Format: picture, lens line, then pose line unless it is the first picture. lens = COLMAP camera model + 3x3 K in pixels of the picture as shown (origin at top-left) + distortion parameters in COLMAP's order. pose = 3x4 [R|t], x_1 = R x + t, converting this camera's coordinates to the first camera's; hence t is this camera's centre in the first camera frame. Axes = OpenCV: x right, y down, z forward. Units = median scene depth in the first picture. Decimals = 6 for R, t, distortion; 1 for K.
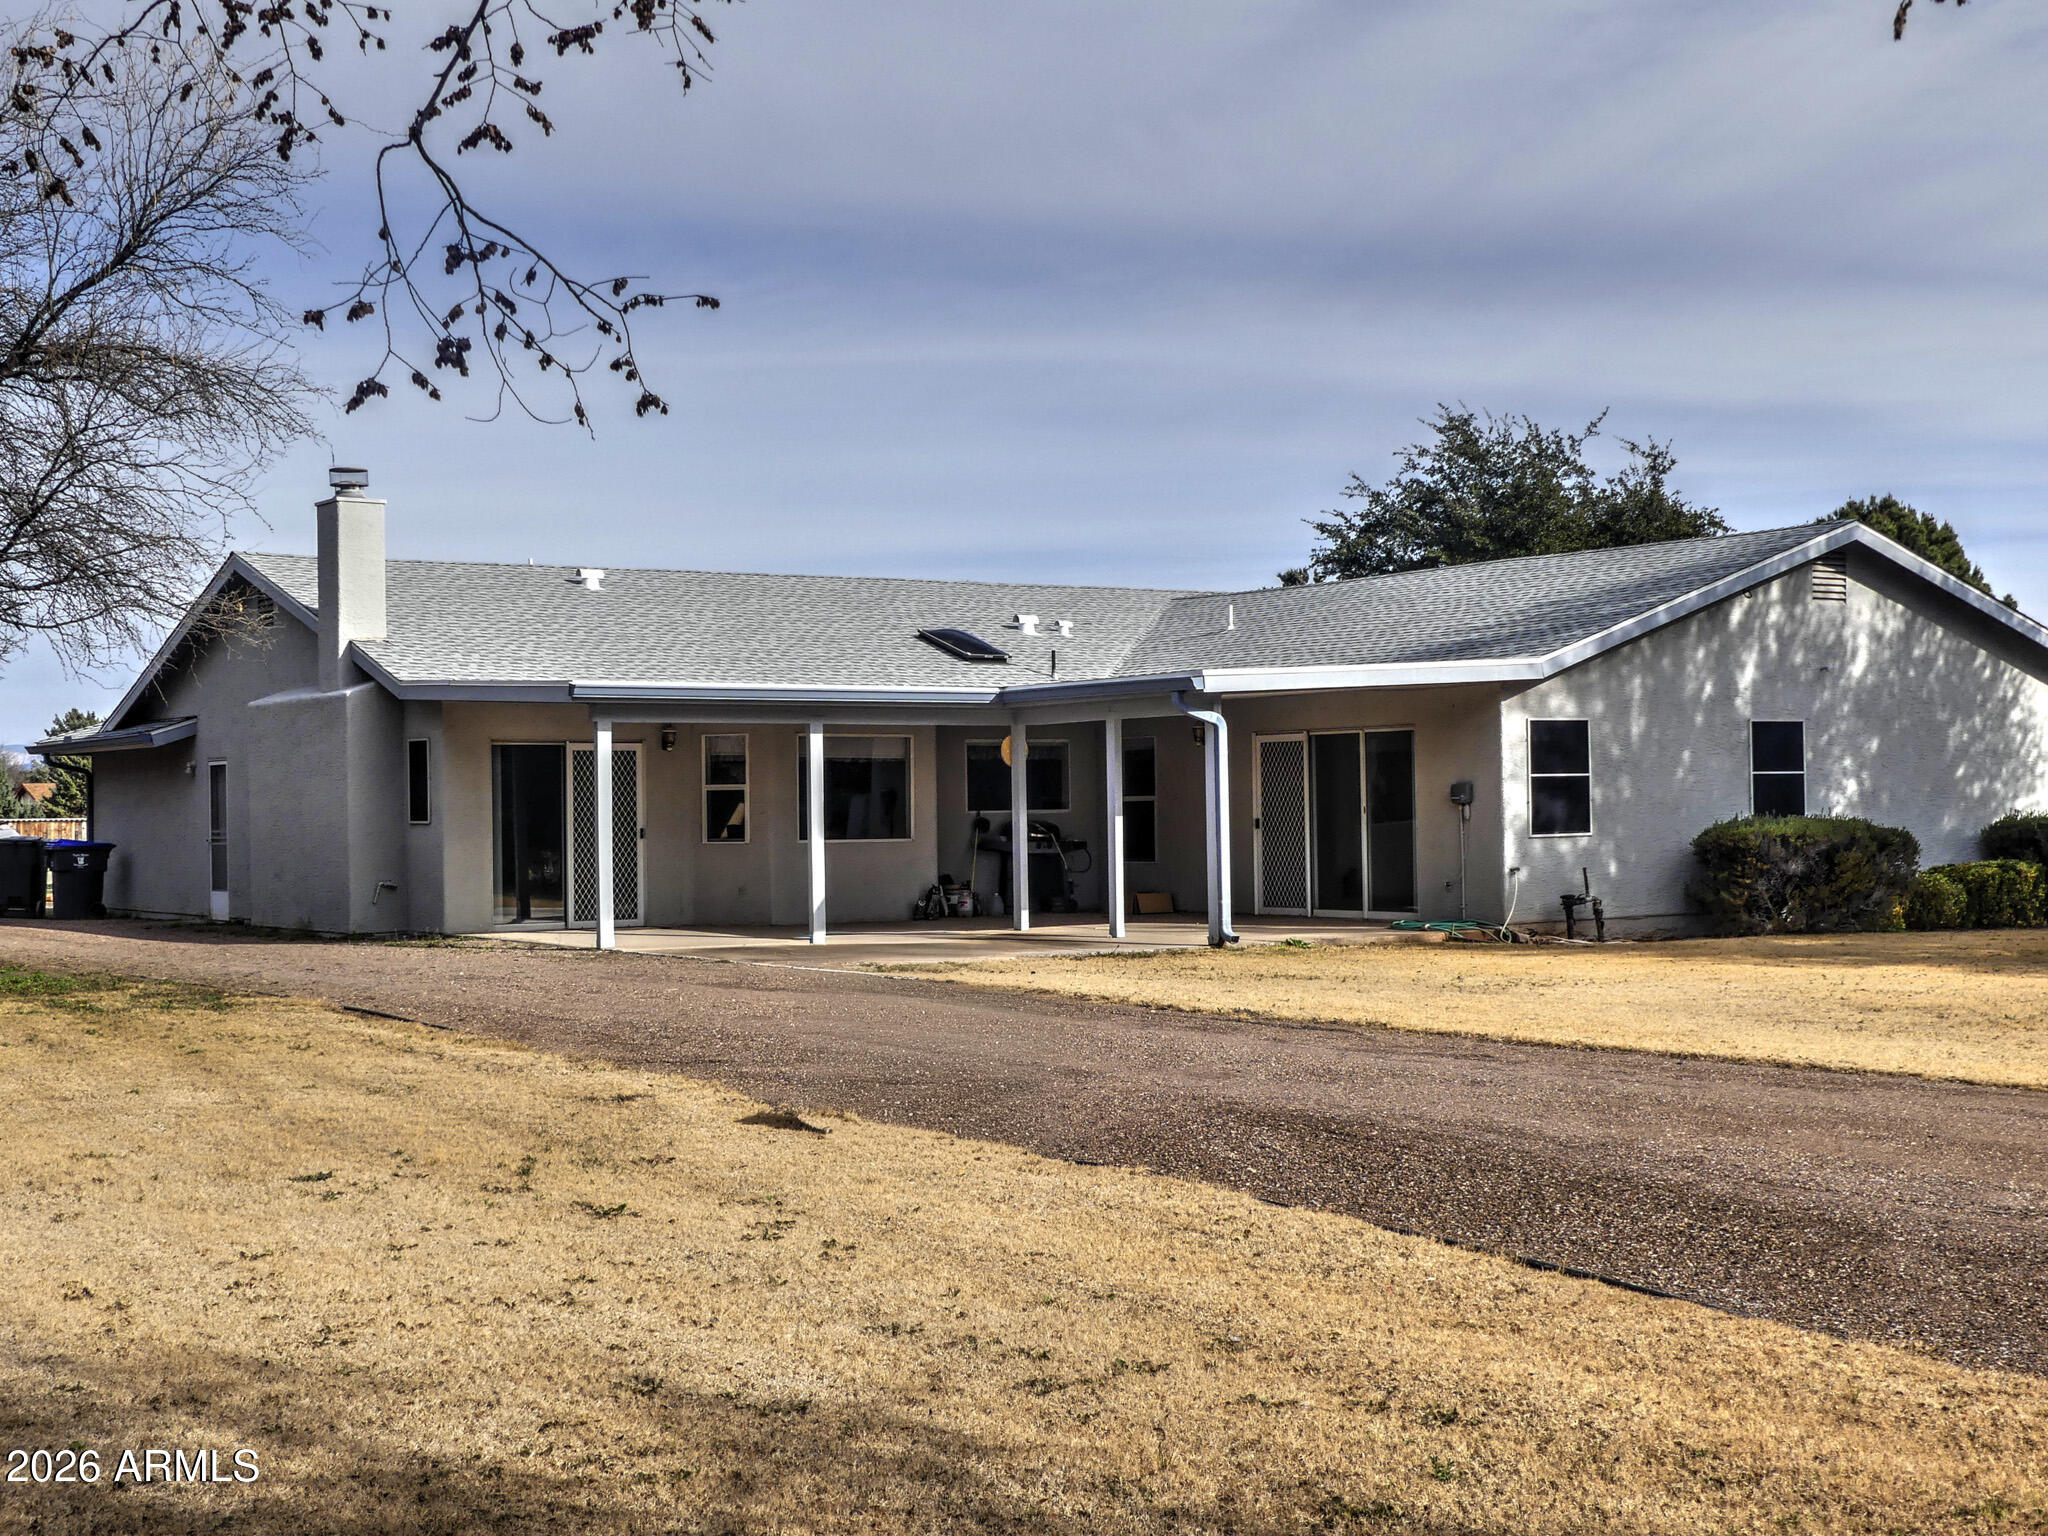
lens RADIAL K [[2996.5, 0, 1024.0], [0, 2996.5, 768.0], [0, 0, 1]] dist [-0.021670, -0.010825]
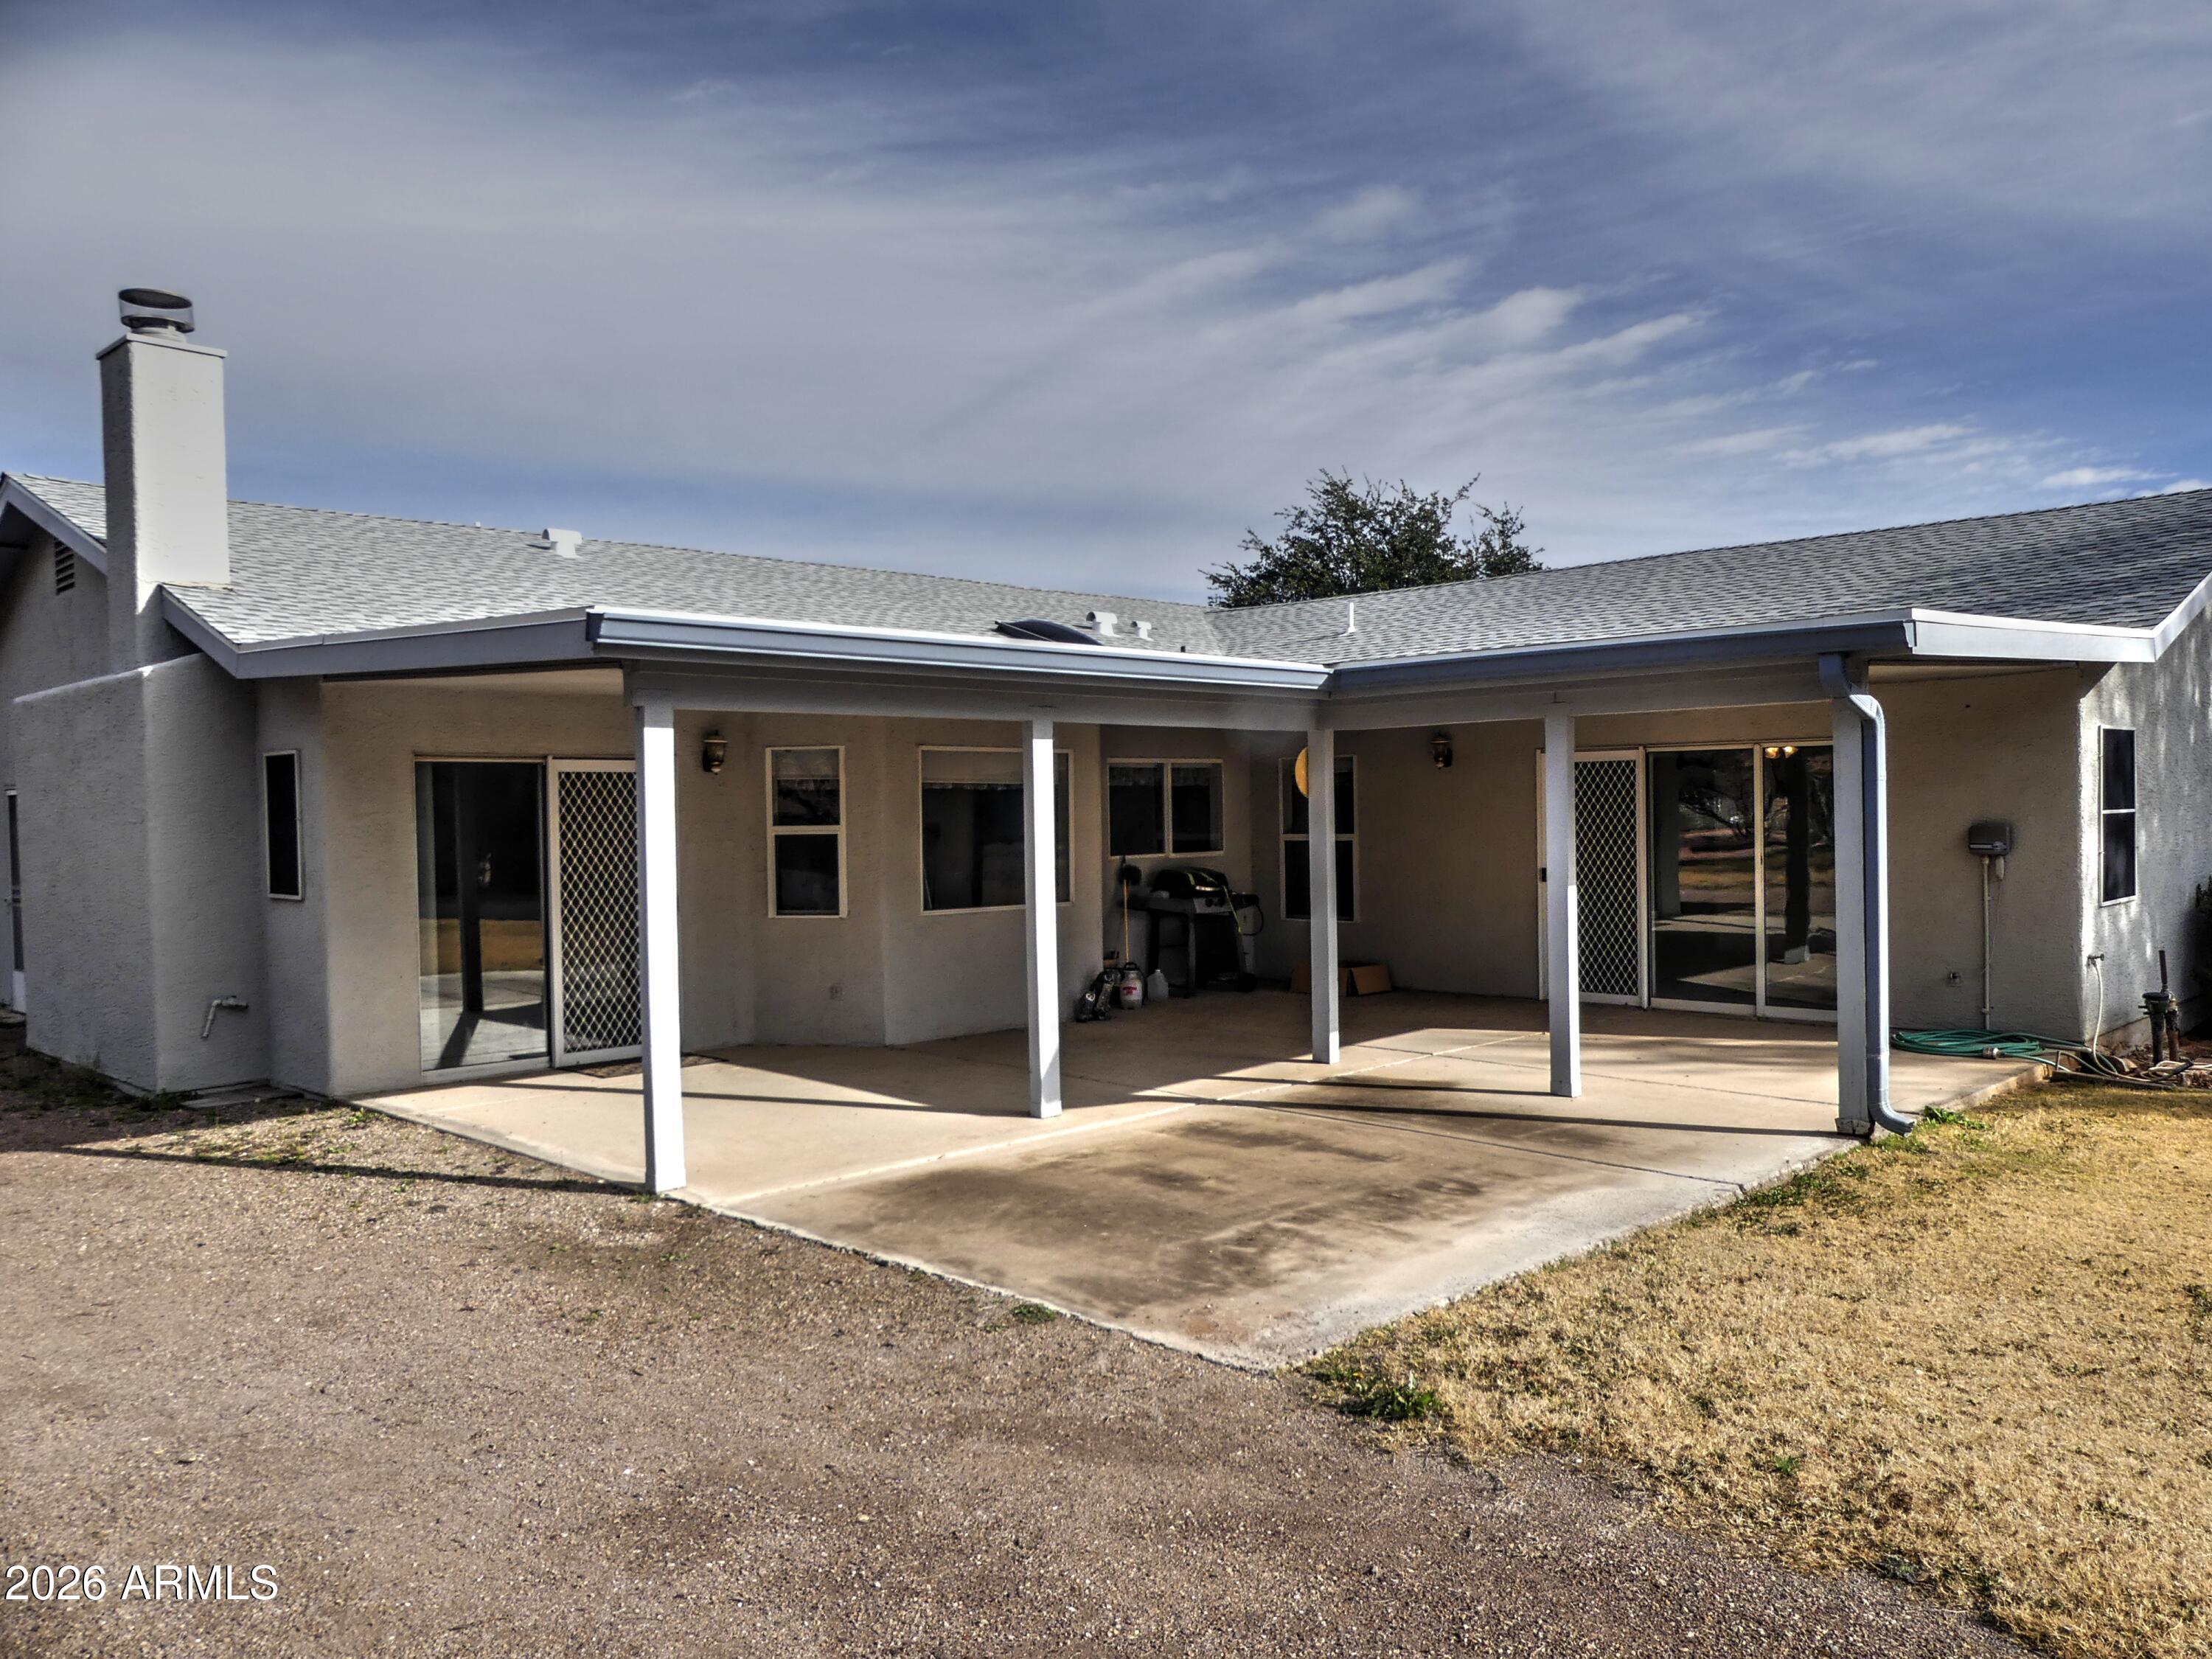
lens RADIAL K [[1575.1, 0, 1106.0], [0, 1575.1, 829.5], [0, 0, 1]] dist [-0.070758, 0.066606]
pose [[0.975002, -0.007228, 0.222080, -0.115483], [0.001158, 0.999623, 0.027449, -0.002948], [-0.222194, -0.026505, 0.974642, 0.682707]]
